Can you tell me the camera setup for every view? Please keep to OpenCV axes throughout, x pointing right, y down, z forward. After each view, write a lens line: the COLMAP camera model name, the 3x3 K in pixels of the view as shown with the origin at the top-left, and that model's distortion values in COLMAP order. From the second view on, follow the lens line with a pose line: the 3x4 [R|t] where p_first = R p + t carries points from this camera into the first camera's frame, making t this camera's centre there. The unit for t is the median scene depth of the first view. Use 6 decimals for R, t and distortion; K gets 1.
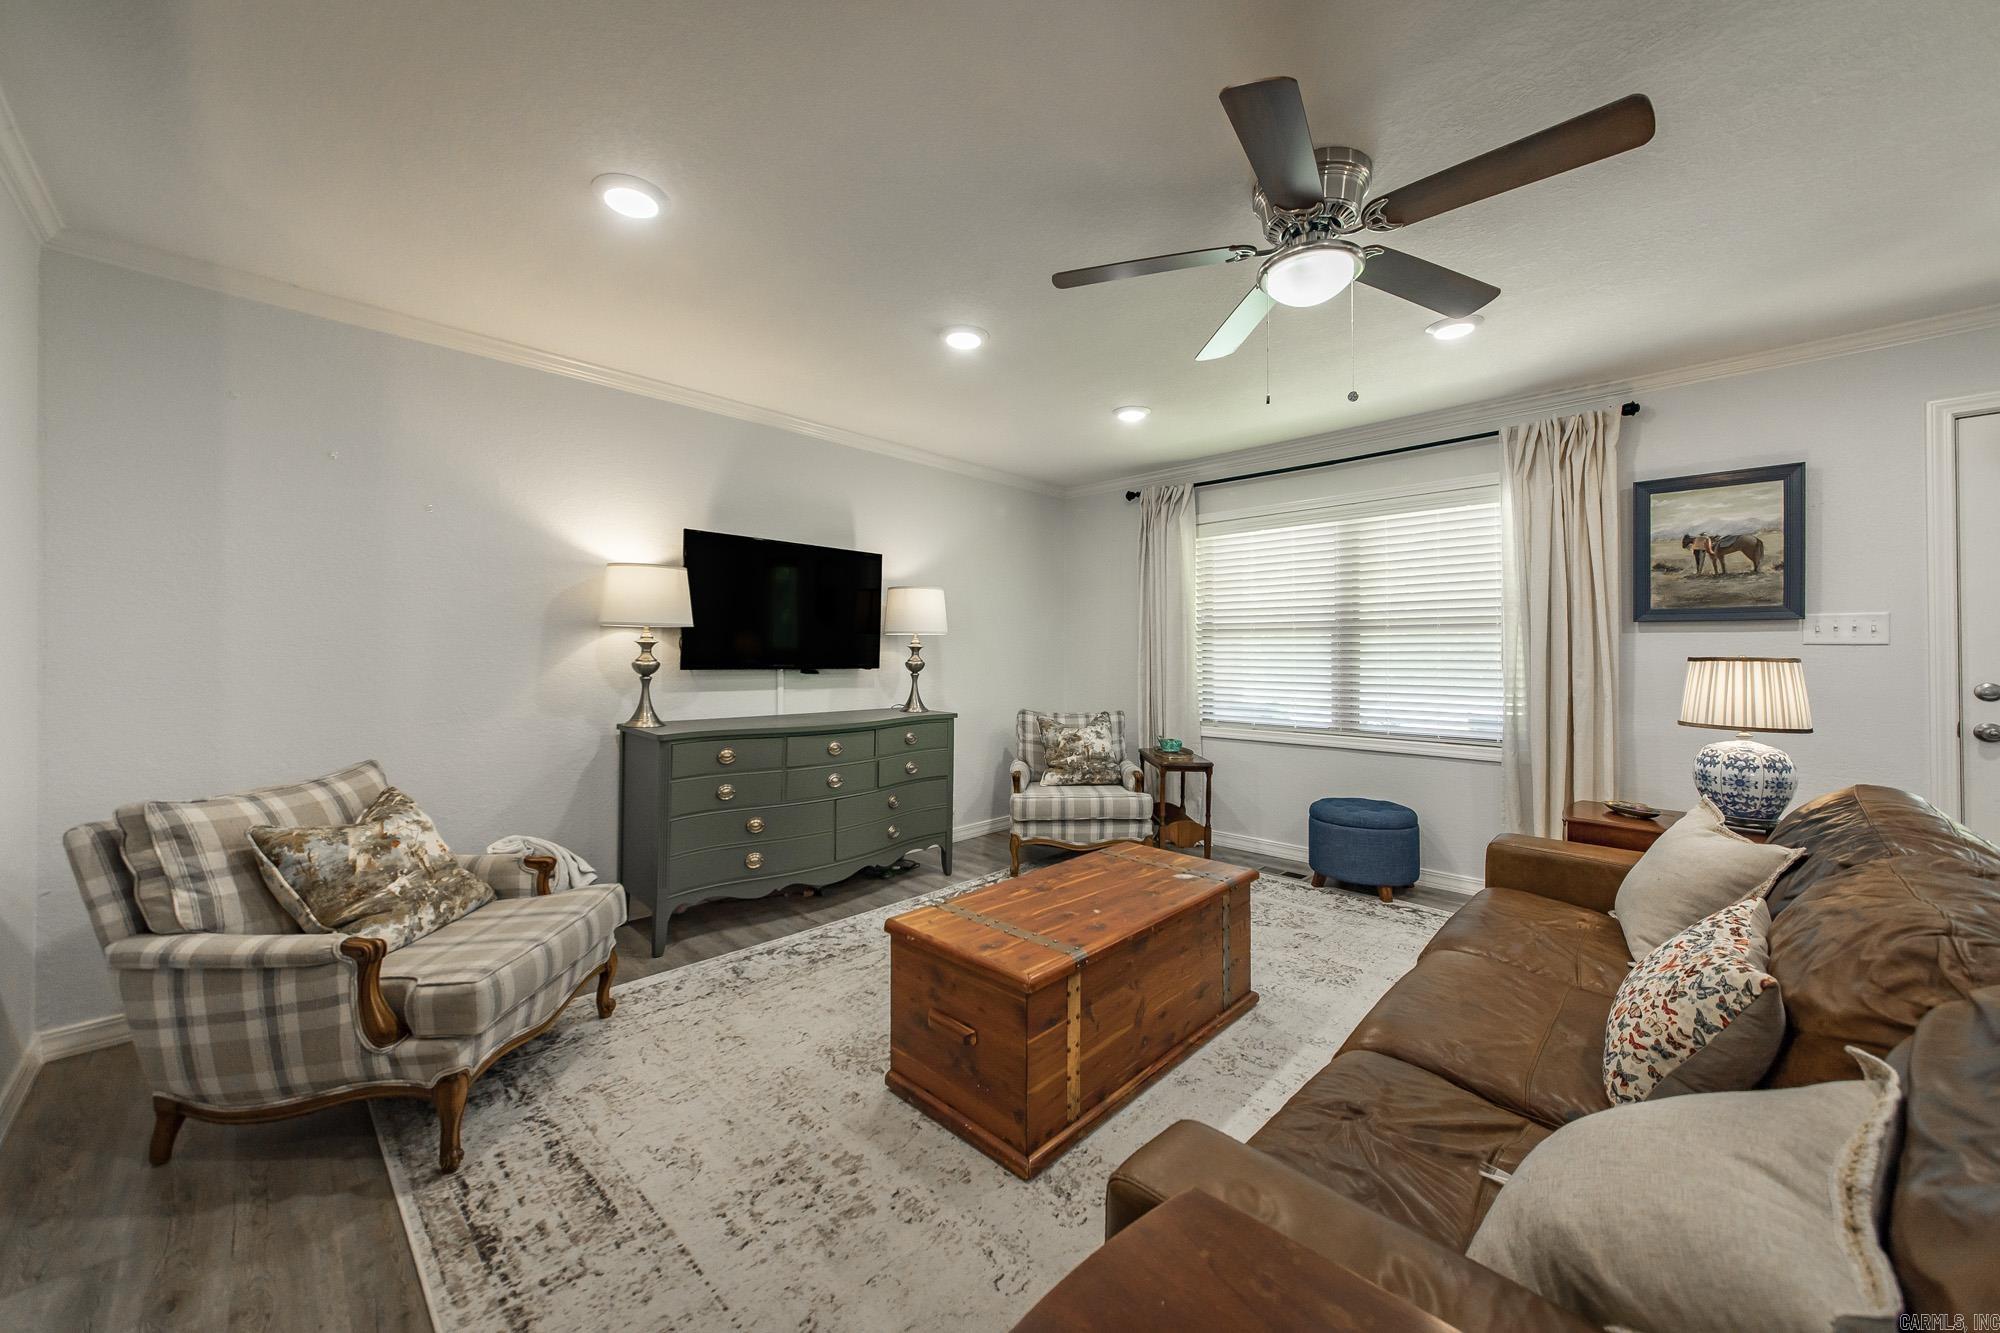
lens RADIAL K [[731.6, 0, 992.8], [0, 731.6, 646.7], [0, 0, 1]] dist [-0.000882, 0.000172]
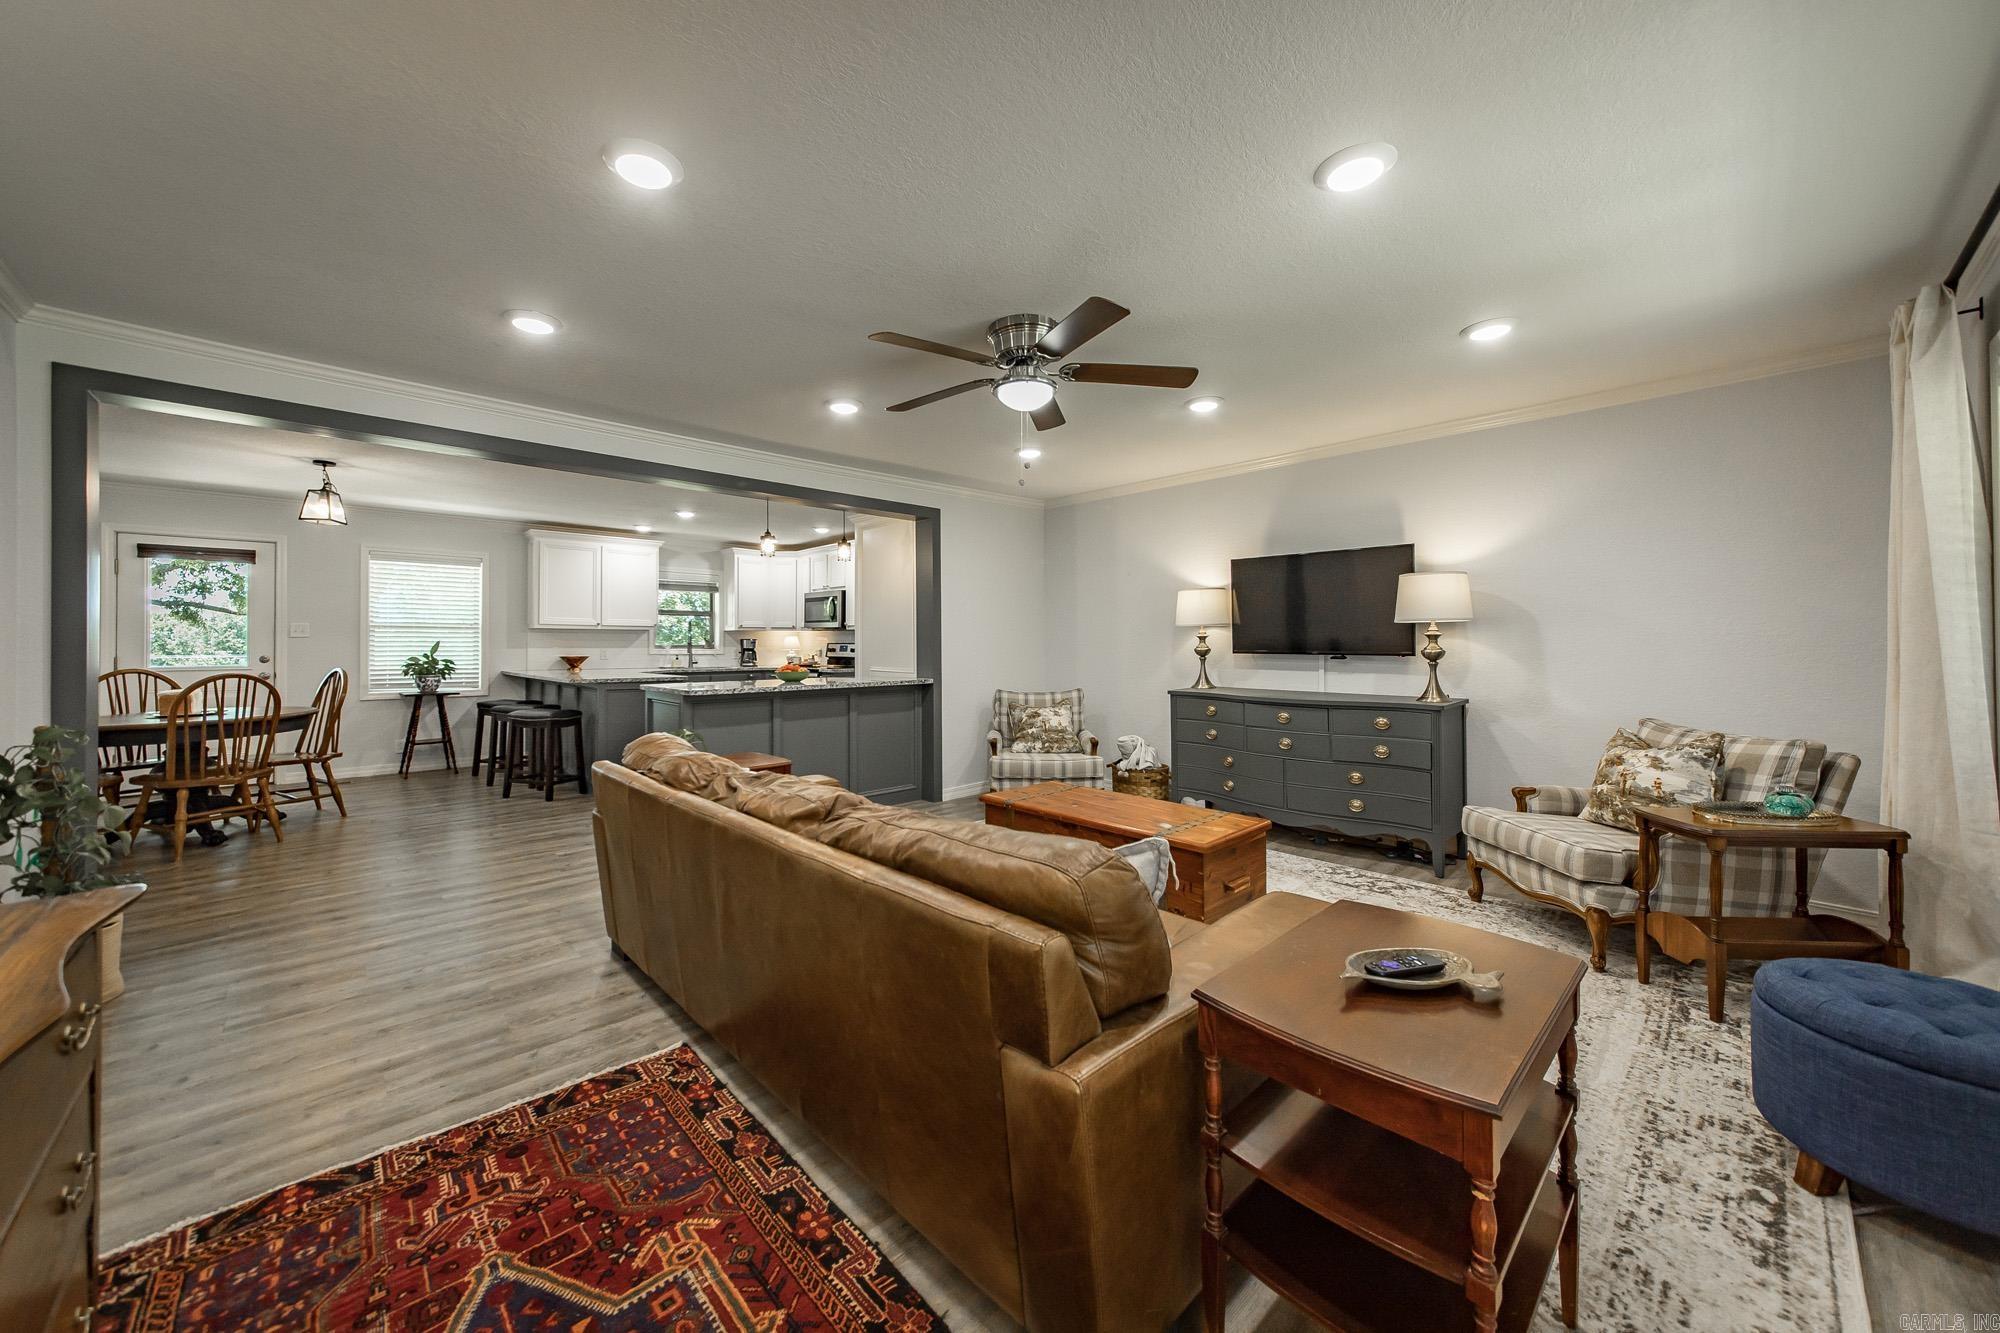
lens RADIAL K [[731.6, 0, 992.8], [0, 731.6, 646.7], [0, 0, 1]] dist [-0.000882, 0.000172]
pose [[-0.040310, 0.001265, -0.999186, 1.249036], [0.012214, 0.999925, 0.000773, 0.011183], [0.999113, -0.012173, -0.040323, 0.645233]]
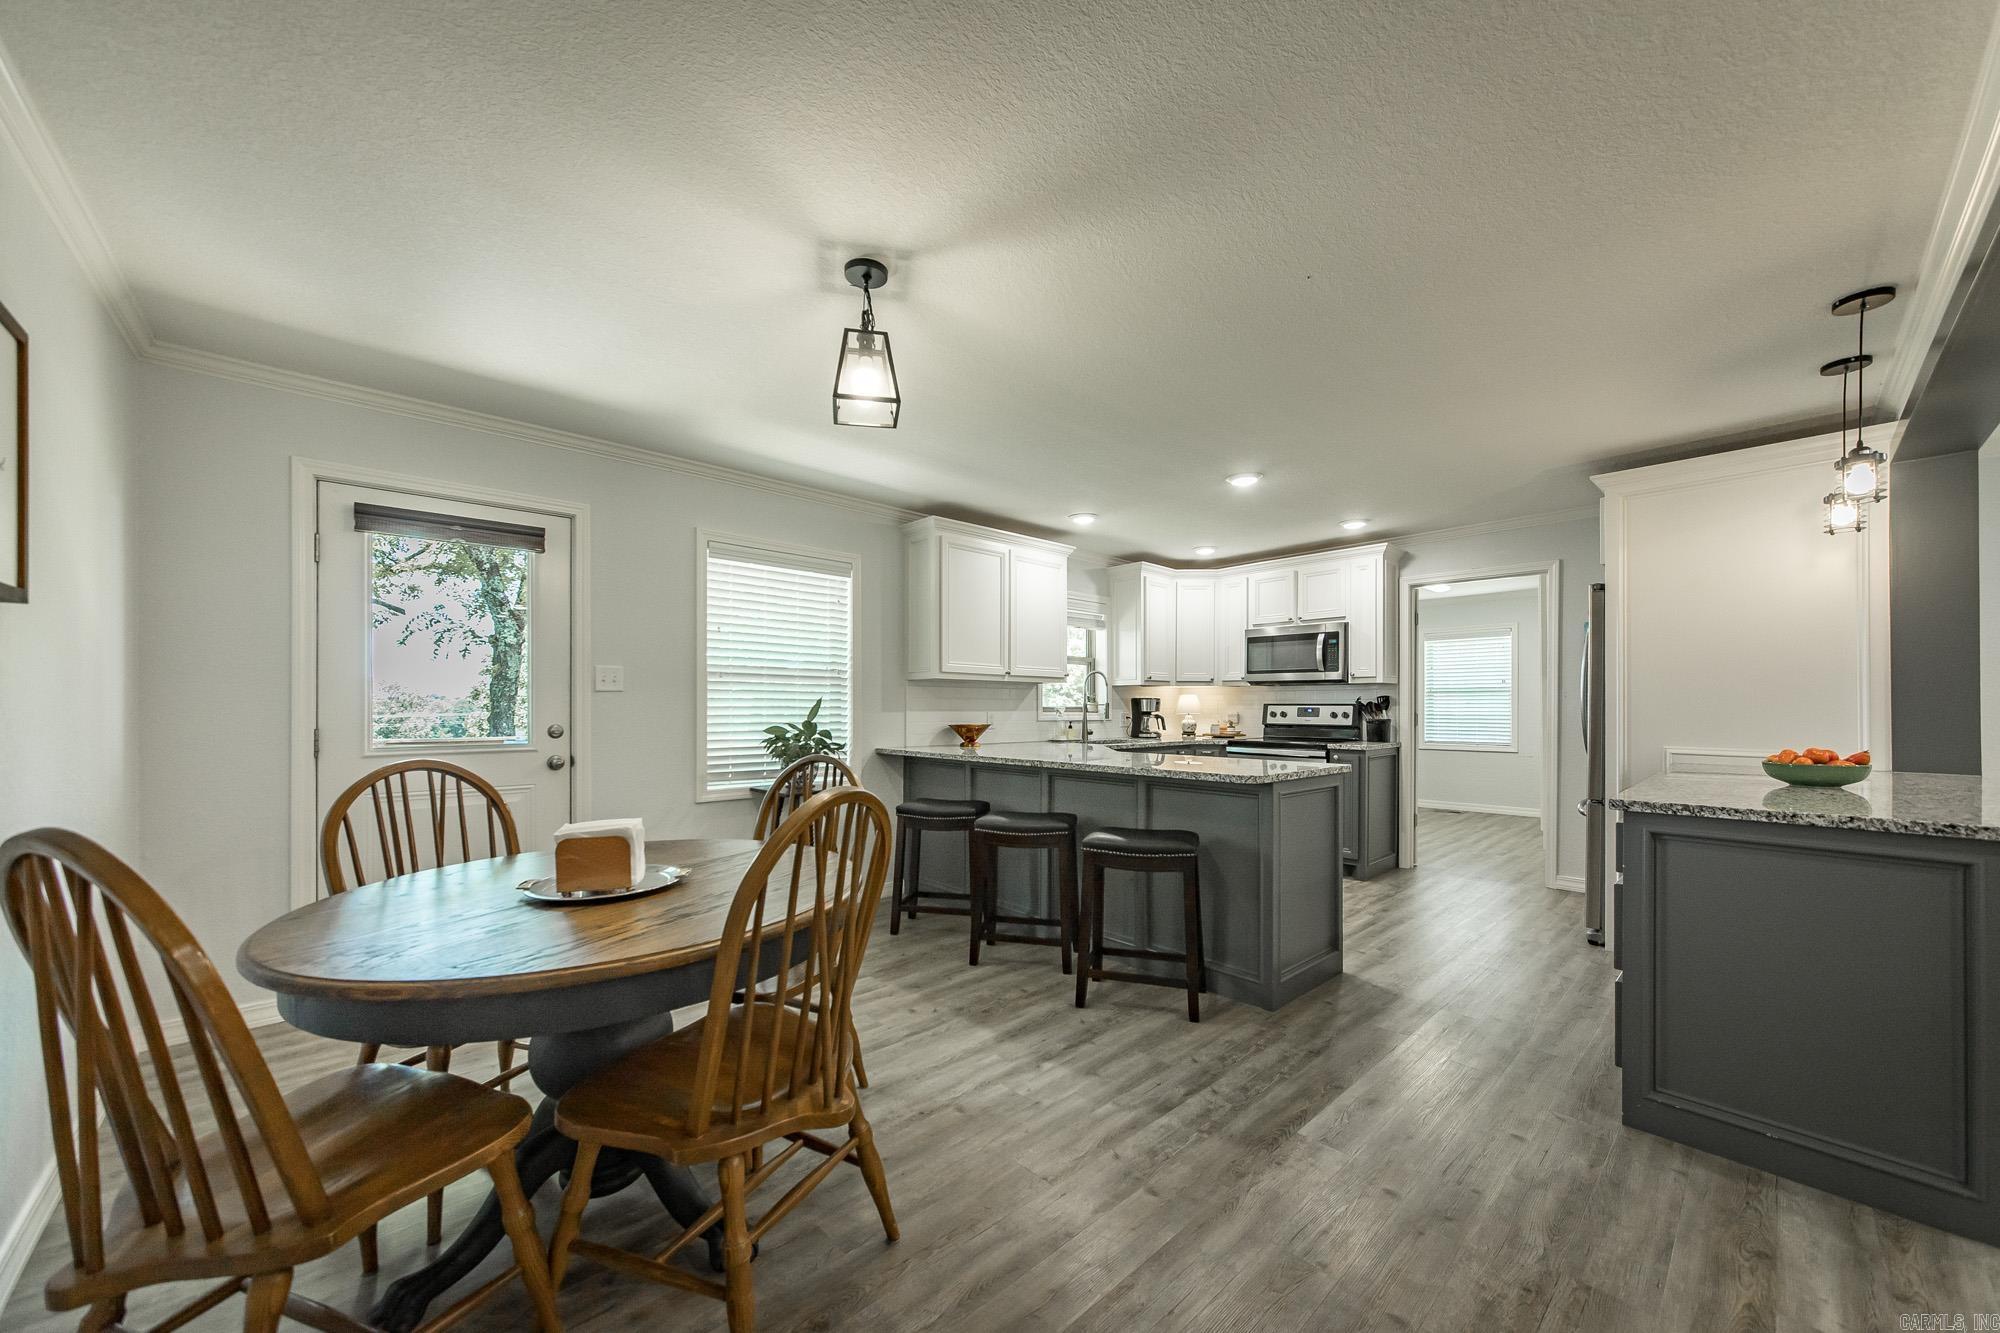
lens RADIAL K [[732.4, 0, 997.5], [0, 732.4, 709.9], [0, 0, 1]] dist [-0.000430, -0.000011]
pose [[-0.054729, 0.003952, -0.998493, 0.346667], [0.012104, 0.999921, 0.003294, -0.007565], [0.998428, -0.011906, -0.054773, -0.789721]]
